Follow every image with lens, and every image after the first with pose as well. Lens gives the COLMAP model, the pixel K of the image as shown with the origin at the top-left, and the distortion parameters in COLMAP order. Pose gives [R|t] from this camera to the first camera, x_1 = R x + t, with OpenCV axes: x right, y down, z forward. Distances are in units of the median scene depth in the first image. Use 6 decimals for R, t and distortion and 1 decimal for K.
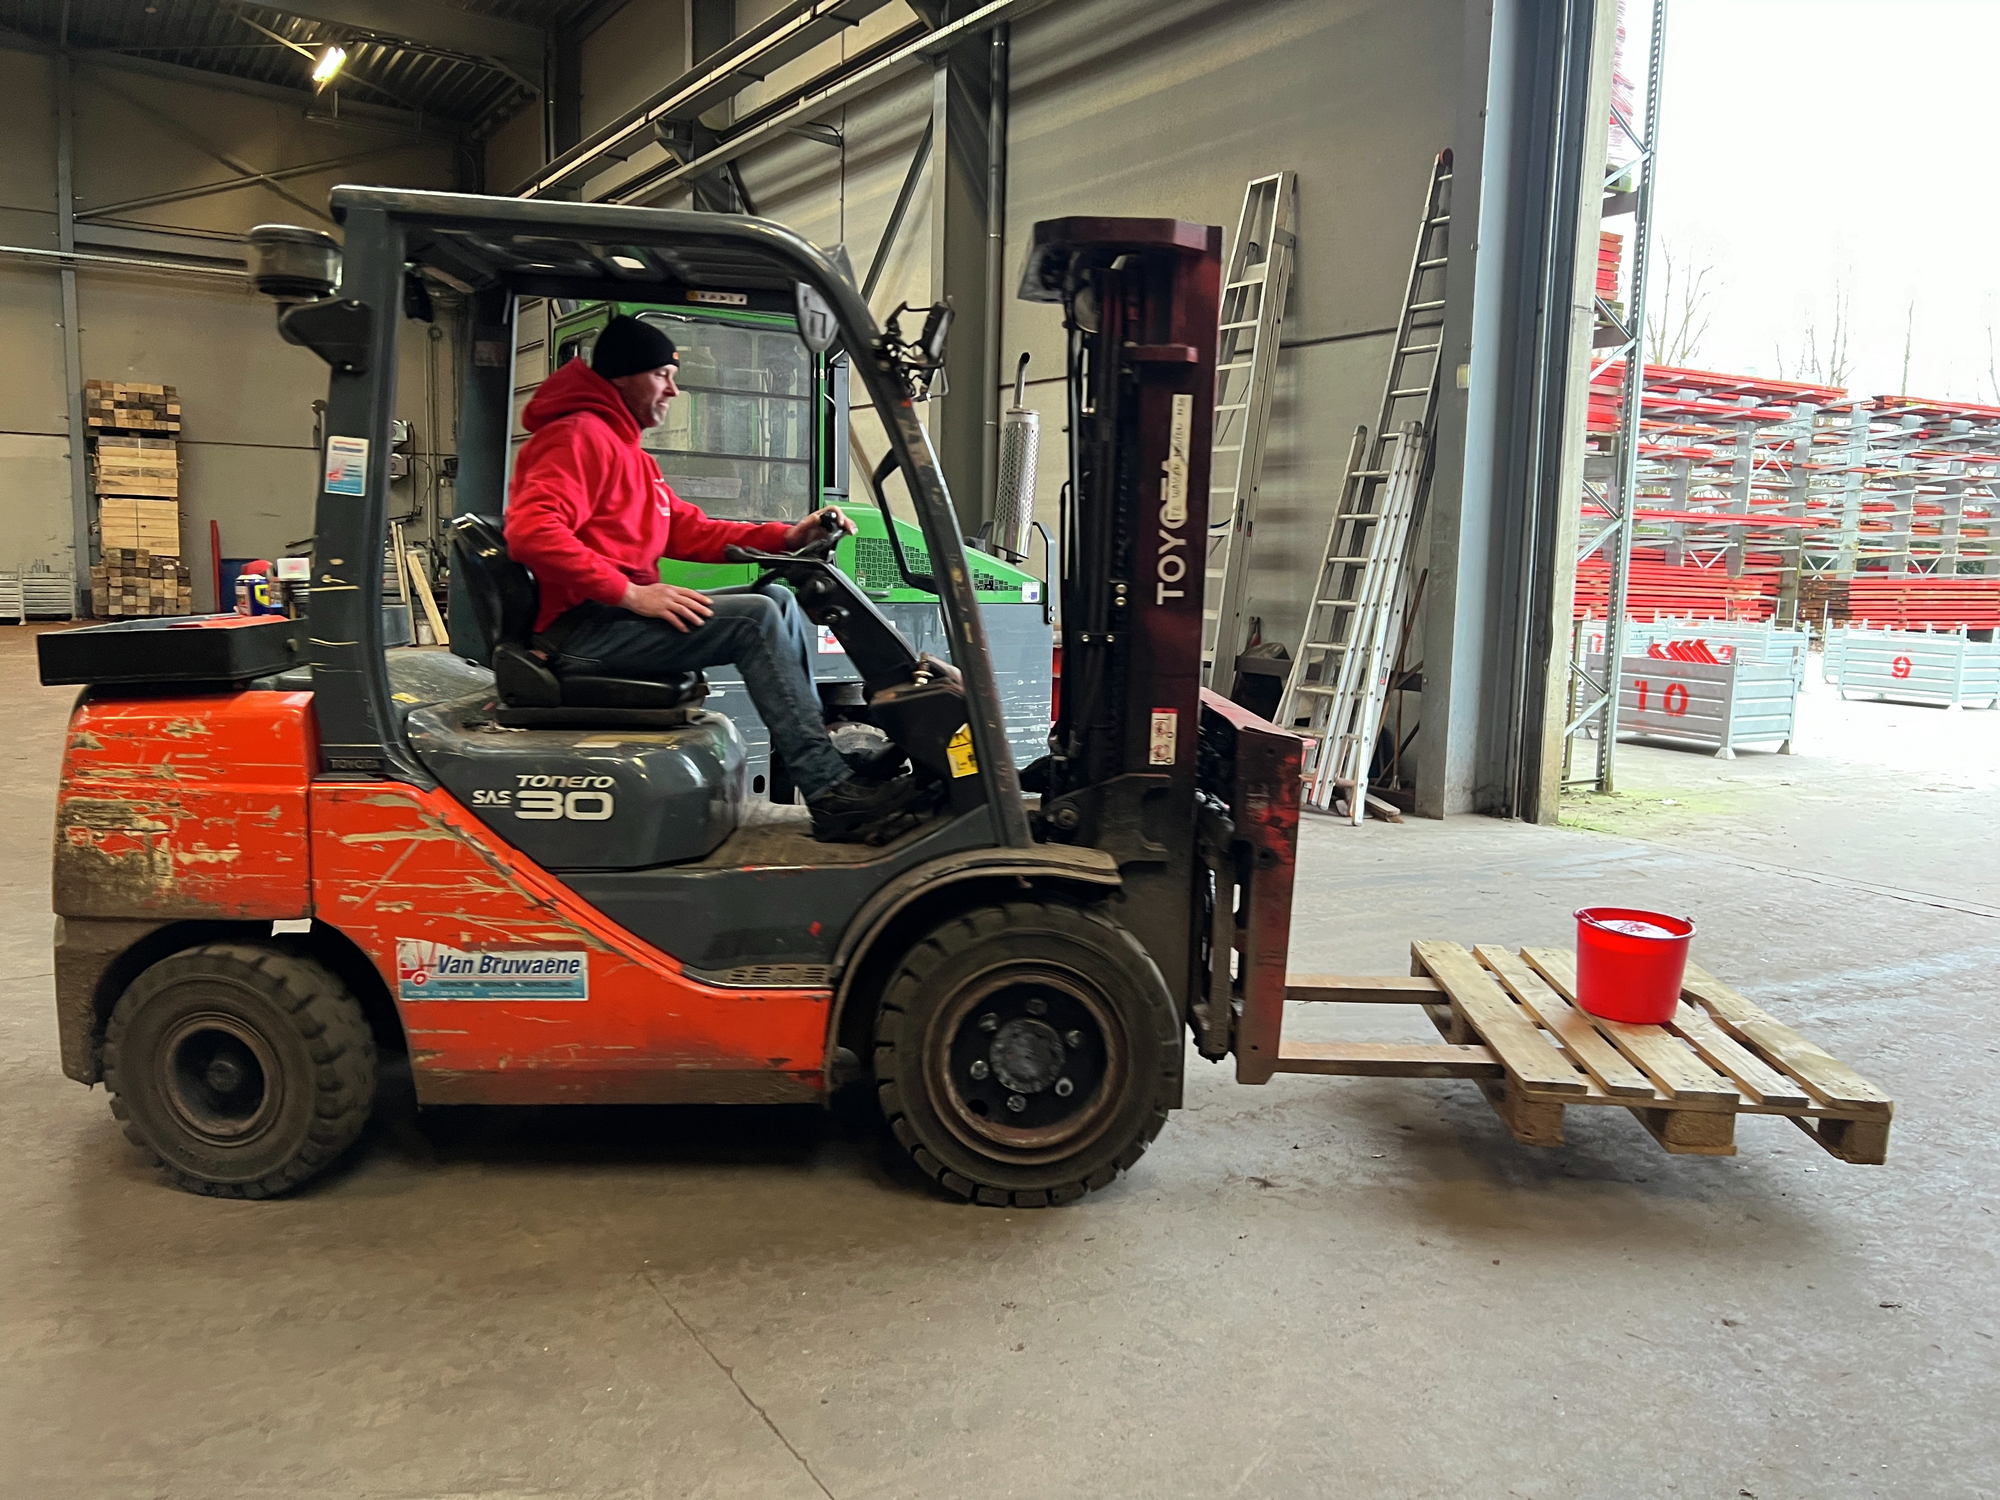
lens RADIAL K [[1541.3, 0, 1000.0], [0, 1541.3, 750.0], [0, 0, 1]] dist [0.066268, -0.075823]
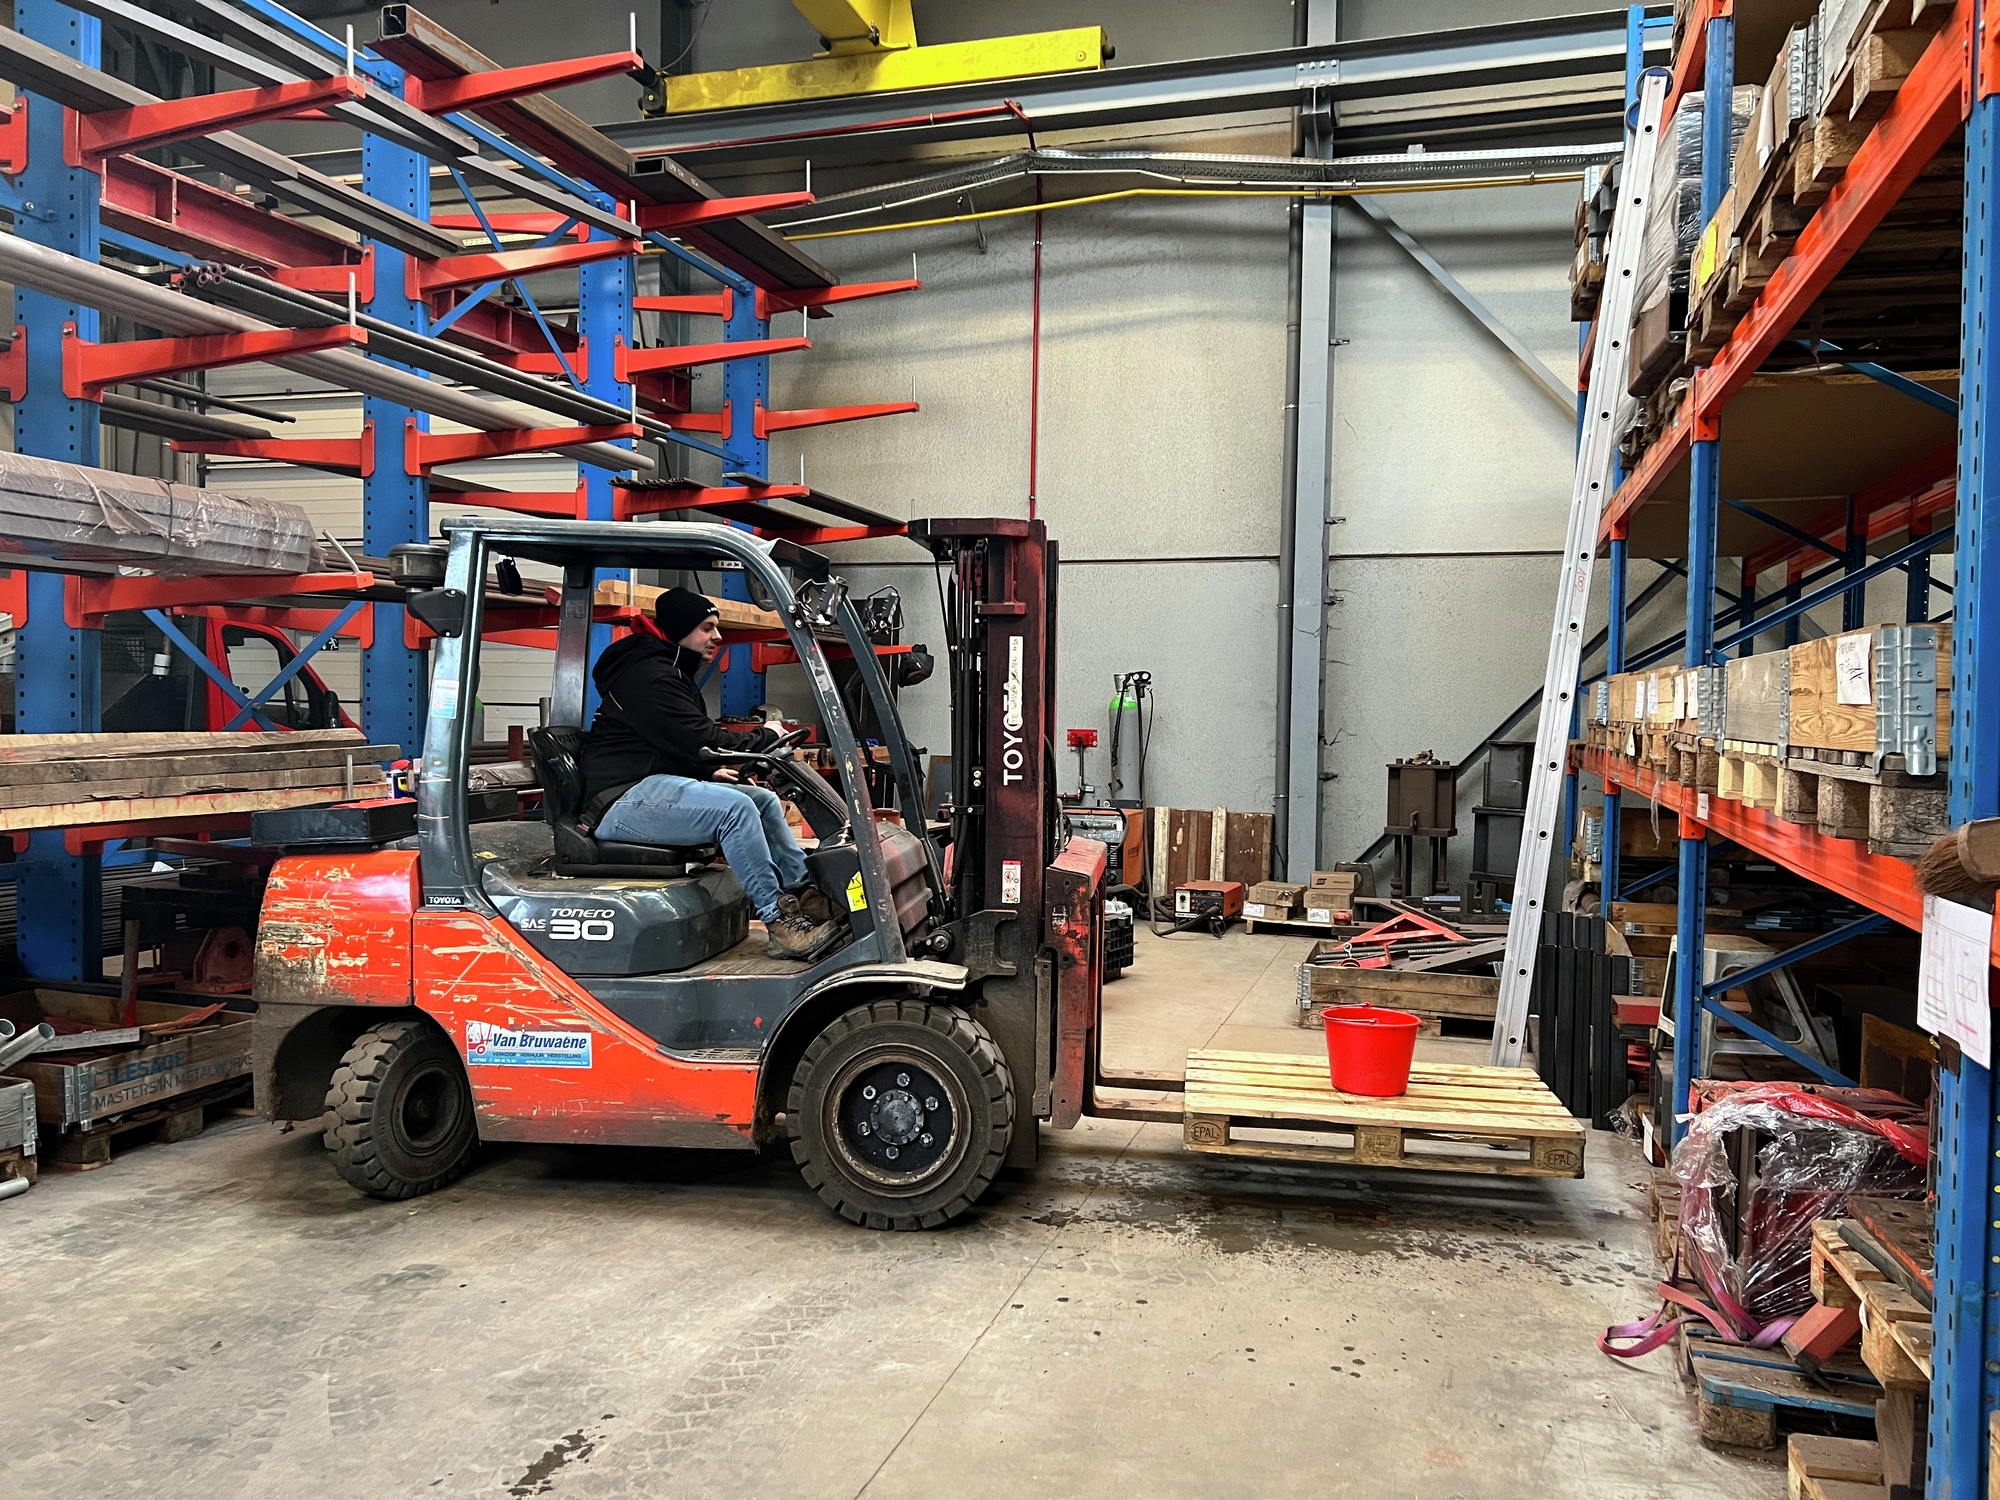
lens RADIAL K [[1541.3, 0, 1000.0], [0, 1541.3, 750.0], [0, 0, 1]] dist [0.066268, -0.075823]
pose [[0.985894, -0.016653, -0.166538, 0.346336], [-0.003731, 0.992603, -0.121344, 0.043246], [0.167327, 0.120254, 0.978540, -0.366479]]
